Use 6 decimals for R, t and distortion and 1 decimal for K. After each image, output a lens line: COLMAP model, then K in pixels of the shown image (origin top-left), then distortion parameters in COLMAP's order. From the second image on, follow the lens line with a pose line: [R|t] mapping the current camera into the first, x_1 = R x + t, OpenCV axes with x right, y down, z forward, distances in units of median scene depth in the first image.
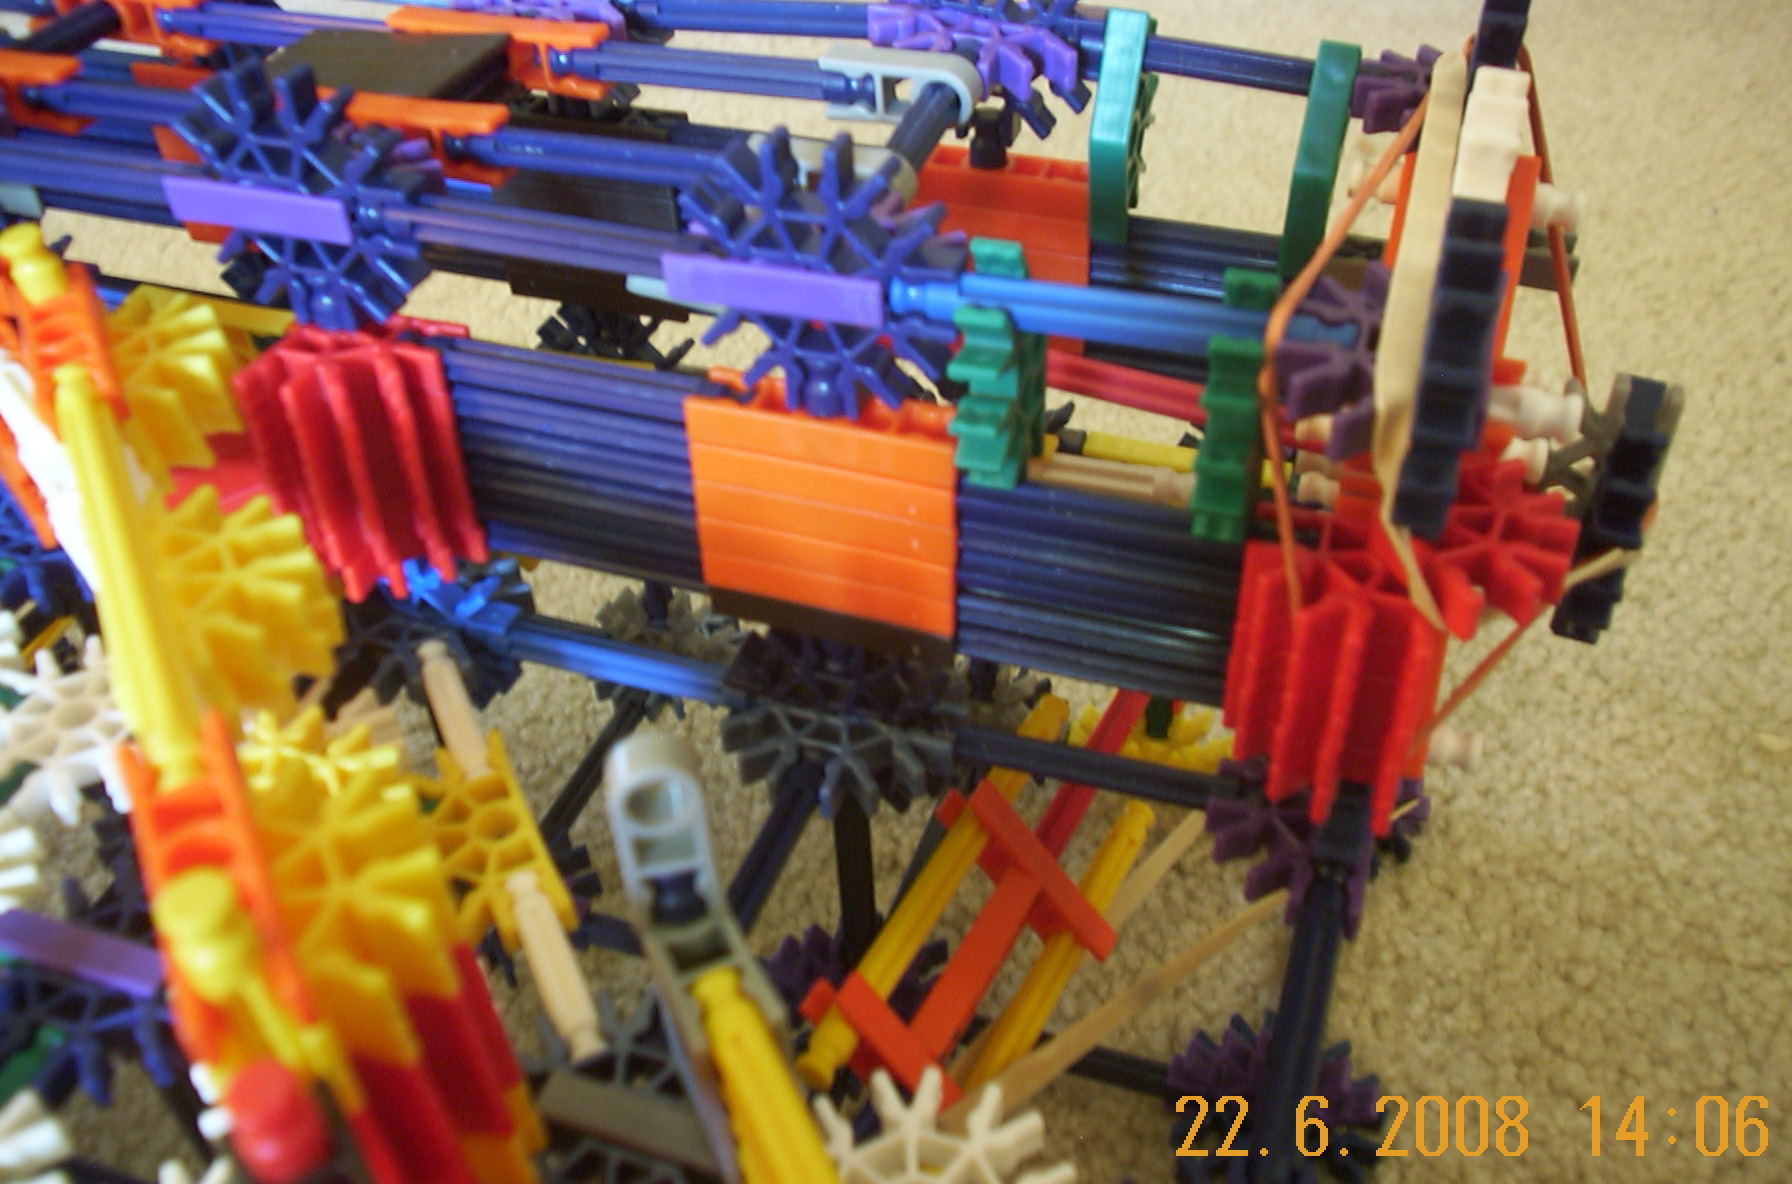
lens RADIAL K [[1683.5, 0, 896.0], [0, 1683.5, 592.0], [0, 0, 1]] dist [-0.110573, 0.111827]
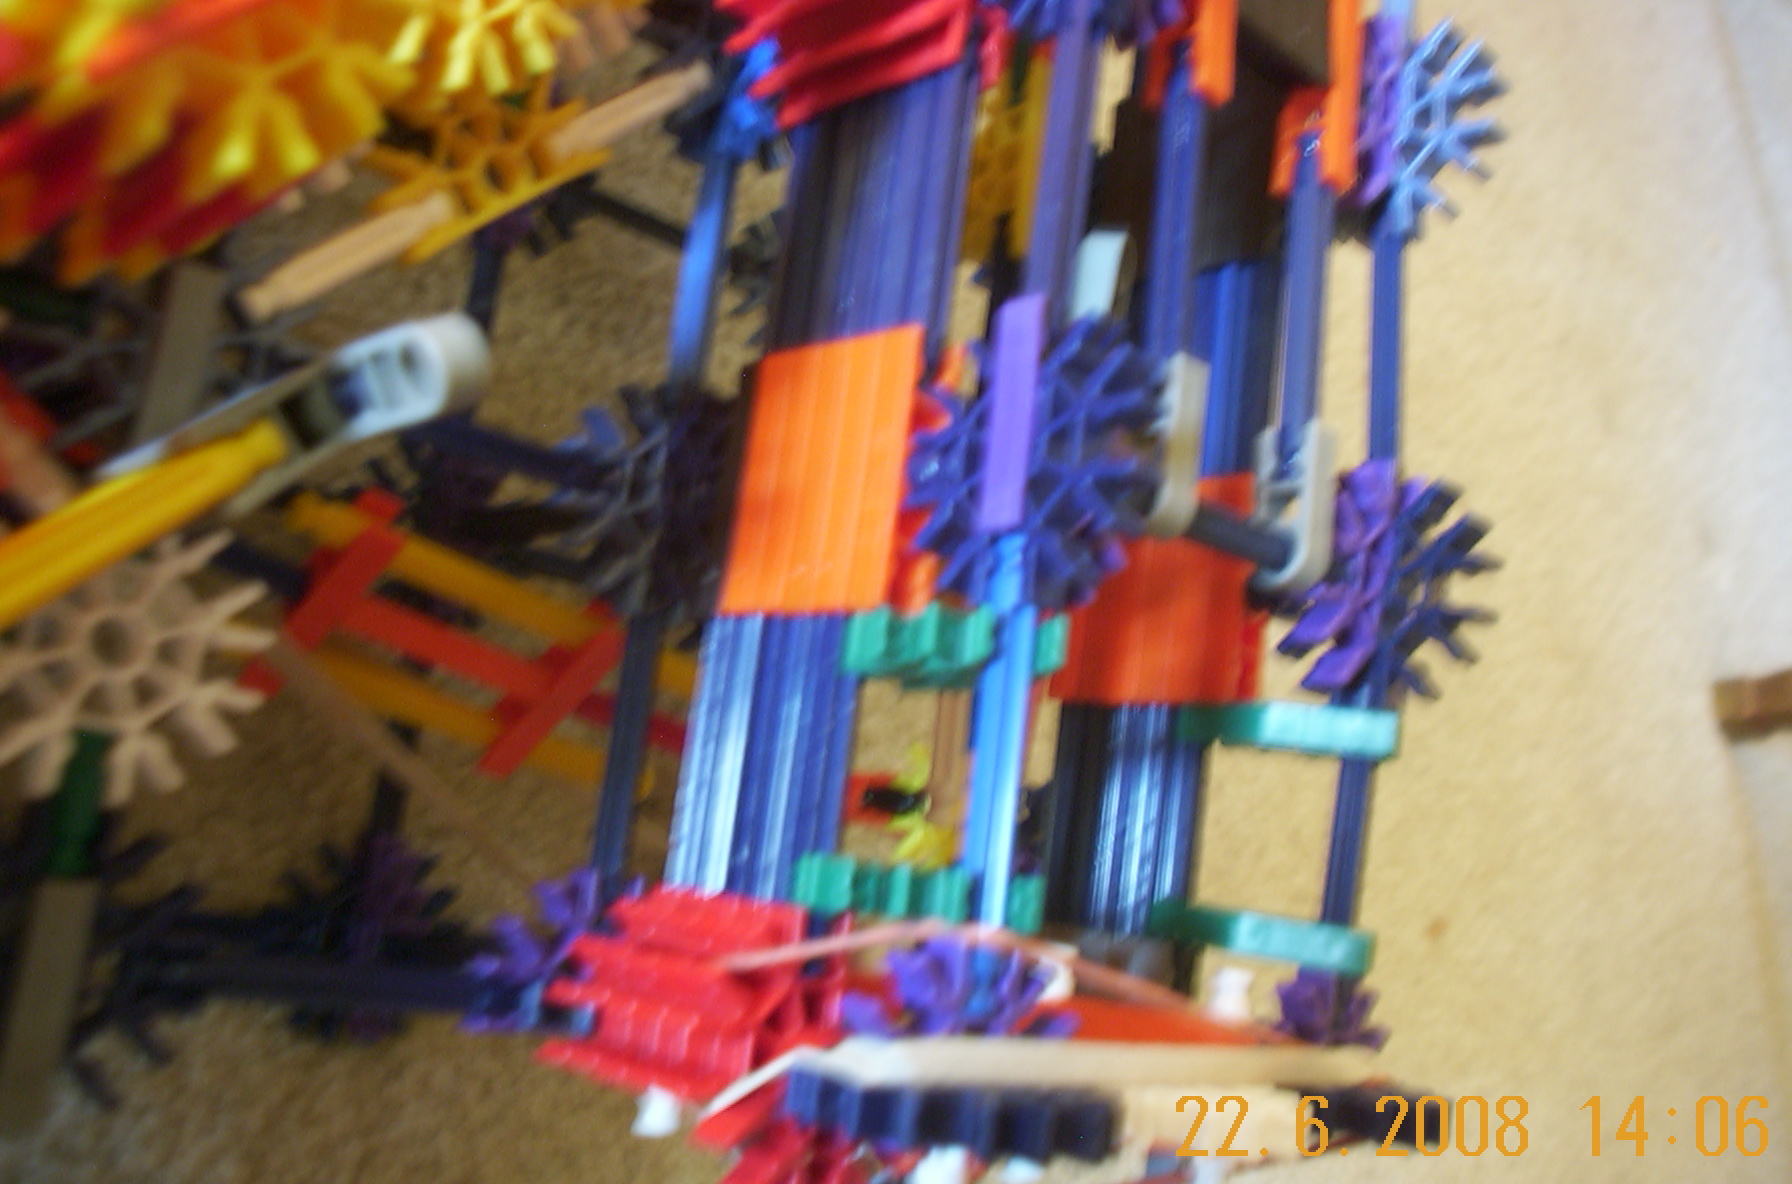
lens RADIAL K [[1683.5, 0, 896.0], [0, 1683.5, 592.0], [0, 0, 1]] dist [-0.110573, 0.111827]
pose [[0.089505, 0.993610, 0.068756, -0.038732], [-0.992351, 0.083073, 0.091309, -0.169707], [0.085014, -0.076403, 0.993446, 0.016272]]
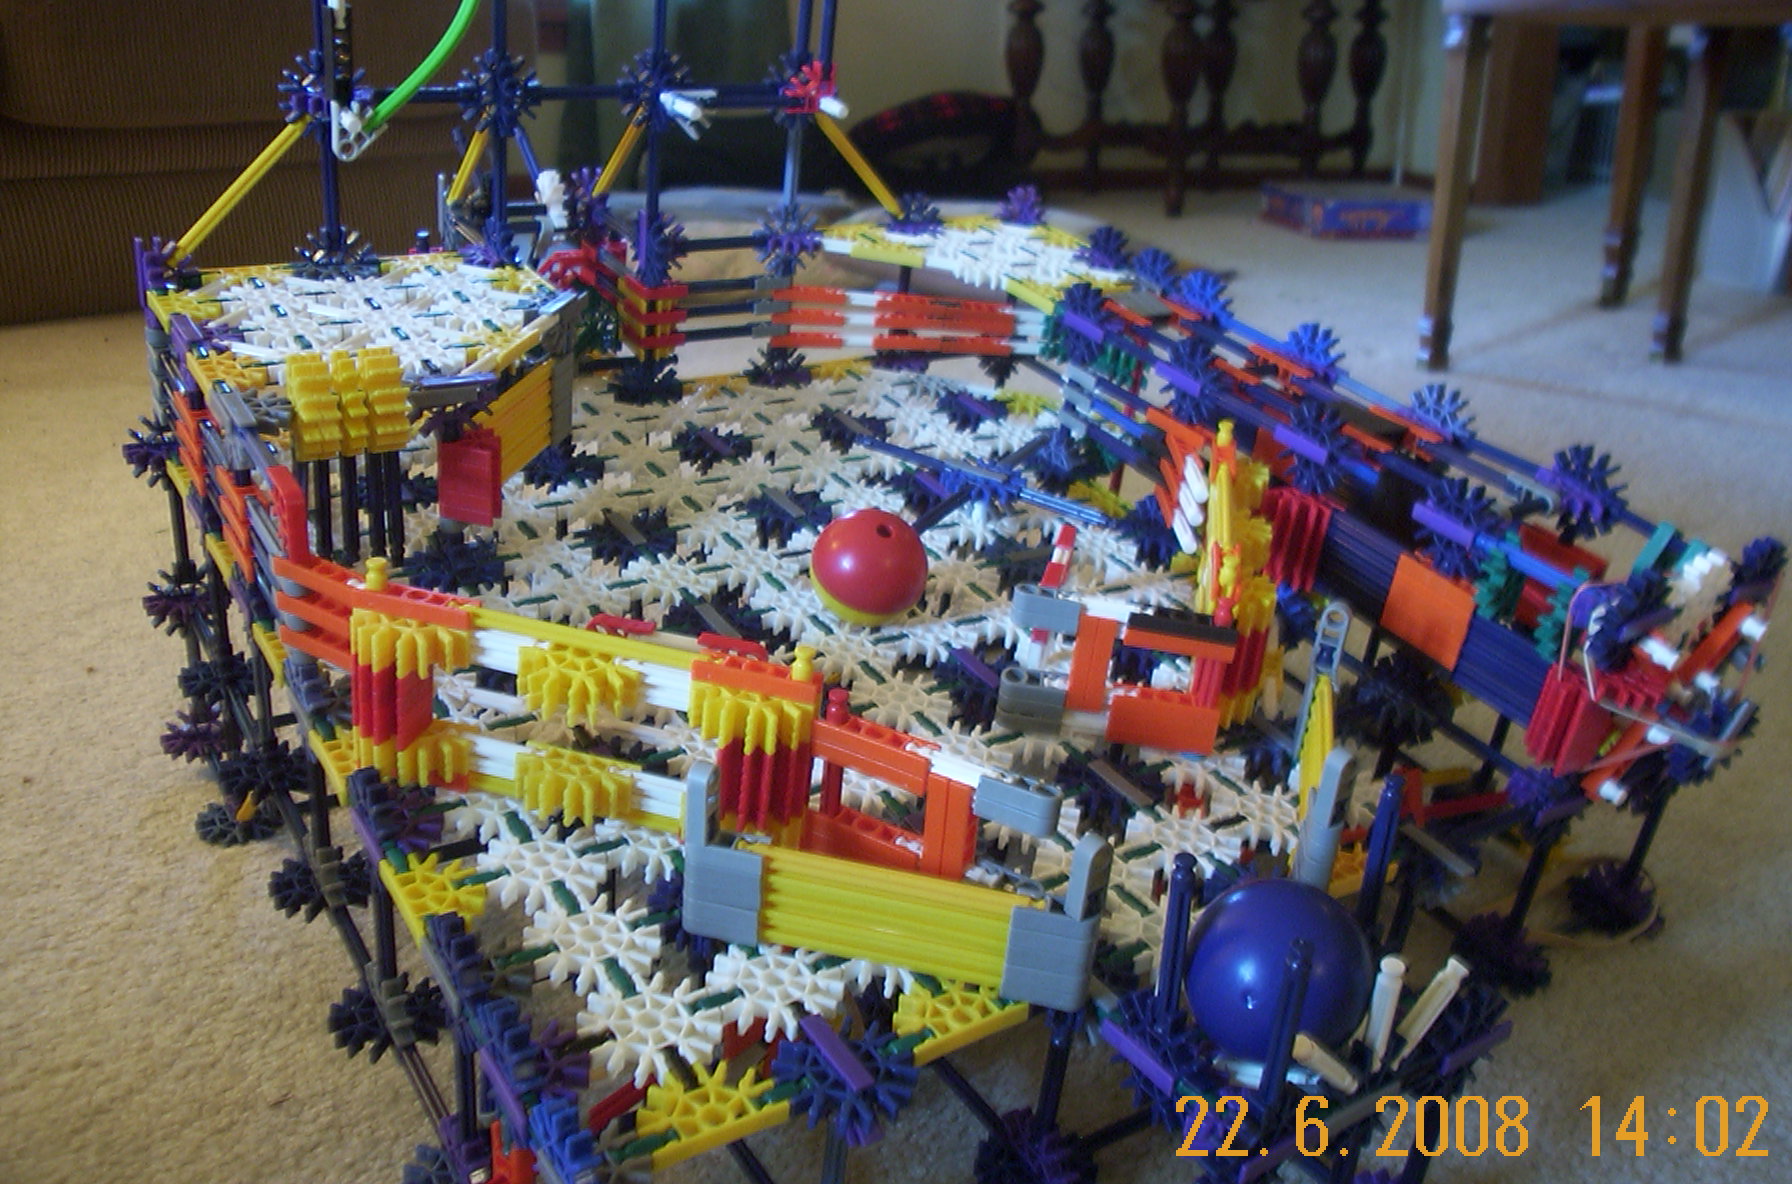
lens RADIAL K [[1569.7, 0, 899.8], [0, 1569.7, 661.7], [0, 0, 1]] dist [-0.052005, 0.027113]
pose [[0.776601, 0.410262, -0.478096, 0.536330], [-0.492703, 0.868452, -0.055095, 0.590260], [0.392600, 0.278346, 0.876578, -1.571827]]
